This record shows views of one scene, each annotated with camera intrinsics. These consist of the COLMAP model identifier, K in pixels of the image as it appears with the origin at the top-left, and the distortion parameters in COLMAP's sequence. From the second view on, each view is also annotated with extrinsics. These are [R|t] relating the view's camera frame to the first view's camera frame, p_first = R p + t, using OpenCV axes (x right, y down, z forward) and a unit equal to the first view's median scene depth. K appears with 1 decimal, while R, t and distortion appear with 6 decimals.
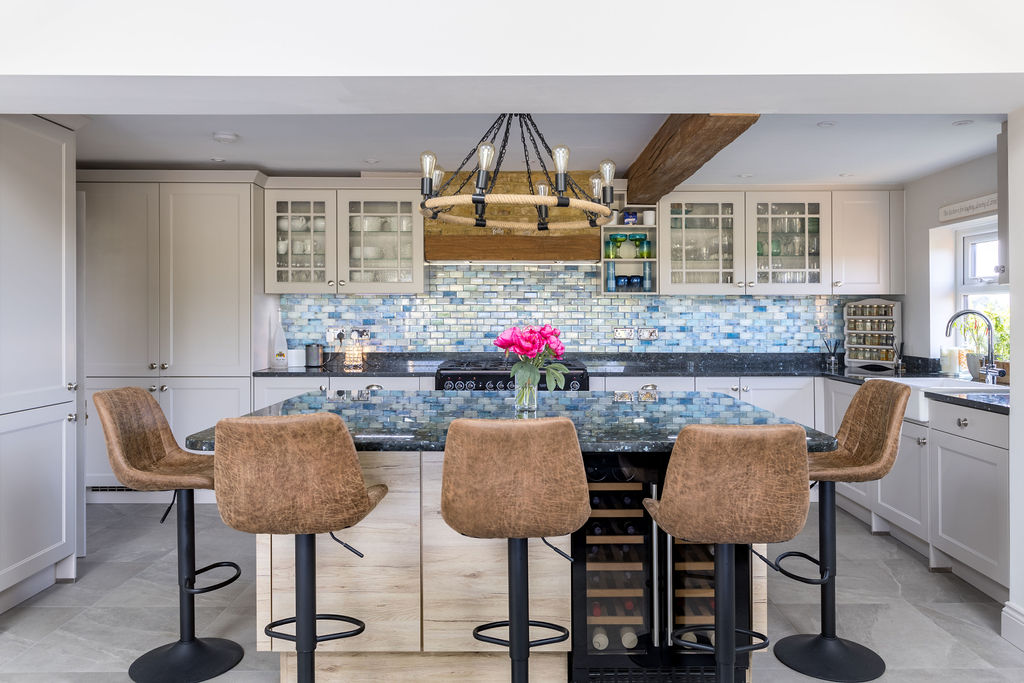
lens RADIAL K [[783.4, 0, 493.2], [0, 783.4, 310.4], [0, 0, 1]] dist [0.008684, 0.002299]
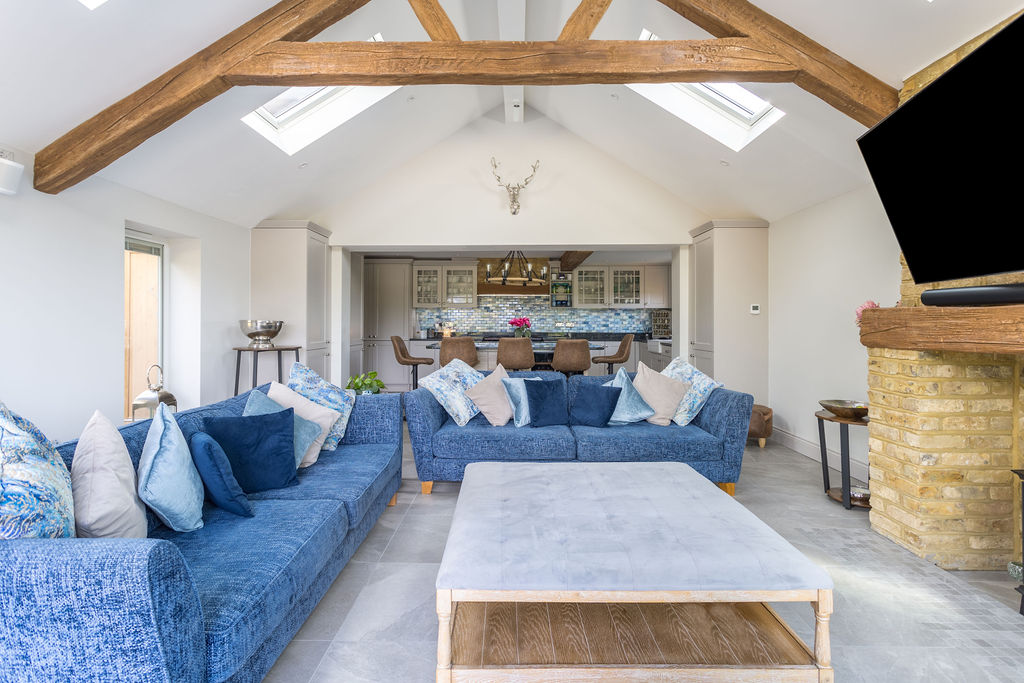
lens RADIAL K [[524.6, 0, 482.9], [0, 524.6, 319.4], [0, 0, 1]] dist [0.002135, 0.001091]
pose [[0.999641, 0.002258, -0.026701, -0.026264], [-0.002269, 0.999997, -0.000381, 0.015994], [0.026700, 0.000442, 0.999643, -0.635696]]
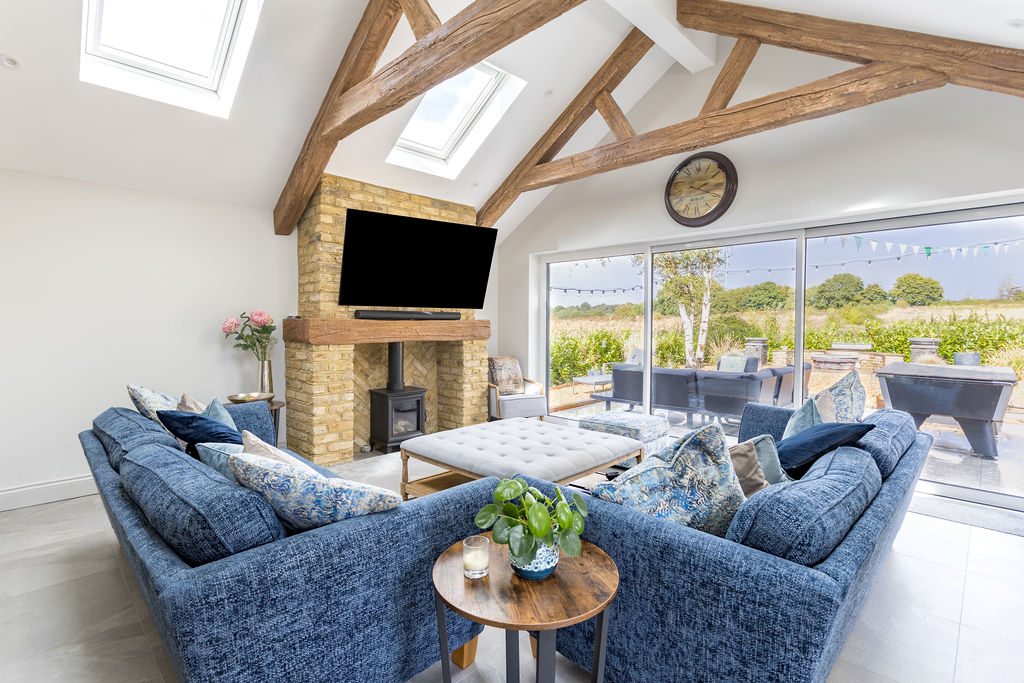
lens RADIAL K [[483.4, 0, 511.9], [0, 483.4, 335.4], [0, 0, 1]] dist [0.002782, 0.000747]
pose [[-0.730187, -0.017888, 0.683013, -0.347598], [-0.008073, 0.999813, 0.017554, 0.013894], [-0.683200, 0.007303, -0.730195, 0.240716]]
